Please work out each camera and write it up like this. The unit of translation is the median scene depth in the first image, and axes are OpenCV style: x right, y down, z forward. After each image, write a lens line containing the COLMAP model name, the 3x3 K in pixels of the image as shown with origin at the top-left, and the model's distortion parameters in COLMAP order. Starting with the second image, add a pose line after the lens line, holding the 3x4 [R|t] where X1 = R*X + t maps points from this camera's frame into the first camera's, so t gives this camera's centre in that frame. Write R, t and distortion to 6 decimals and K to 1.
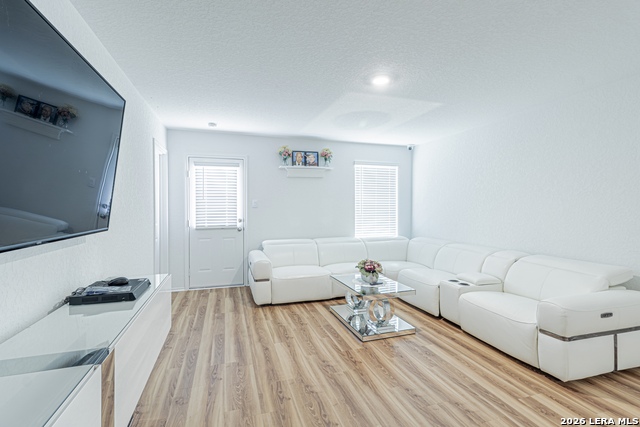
lens RADIAL K [[300.8, 0, 323.8], [0, 300.8, 210.9], [0, 0, 1]] dist [0.005411, -0.000688]
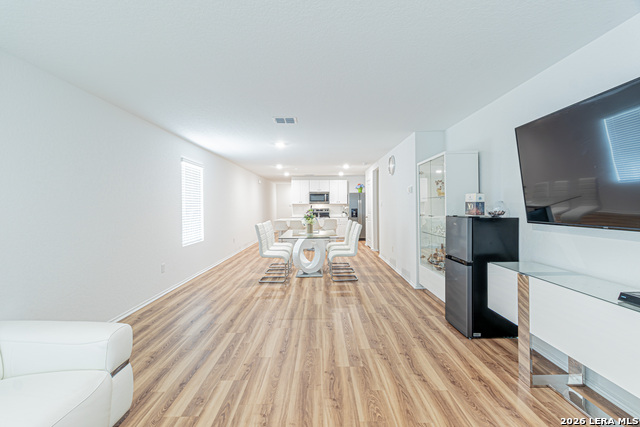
lens RADIAL K [[300.8, 0, 328.2], [0, 300.8, 209.3], [0, 0, 1]] dist [0.005411, -0.000688]
pose [[-0.958208, 0.000948, 0.286071, -0.000044], [0.008971, 0.999602, 0.026736, -0.013174], [-0.285932, 0.028185, -0.957835, 0.846329]]
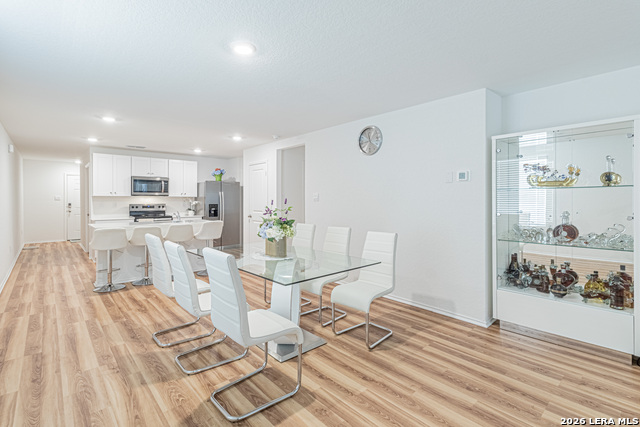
lens RADIAL K [[300.8, 0, 324.4], [0, 300.8, 202.6], [0, 0, 1]] dist [0.005411, -0.000688]
pose [[-0.909435, 0.002413, -0.415839, 0.671495], [-0.007561, 0.999722, 0.022335, -0.001513], [0.415778, 0.023457, -0.909164, 0.187577]]
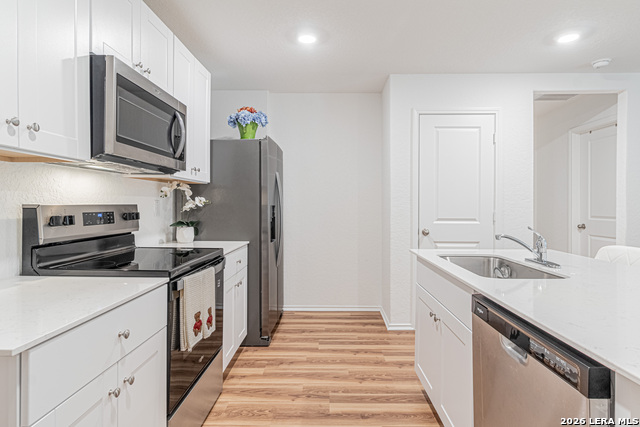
lens RADIAL K [[355.1, 0, 325.8], [0, 355.1, 205.6], [0, 0, 1]] dist [0.004808, -0.001488]
pose [[-0.315427, 0.000880, -0.948949, 1.199995], [-0.016409, 0.999845, 0.006382, 0.045950], [0.948808, 0.017584, -0.315364, -1.372720]]
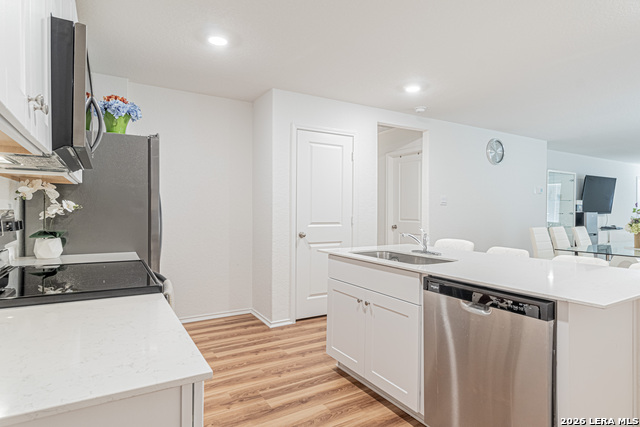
lens RADIAL K [[355.1, 0, 317.1], [0, 355.1, 211.5], [0, 0, 1]] dist [0.004808, -0.001488]
pose [[0.222795, 0.002762, -0.974861, 1.249994], [-0.017447, 0.999847, -0.001155, 0.048803], [0.974709, 0.017266, 0.222809, -1.570320]]
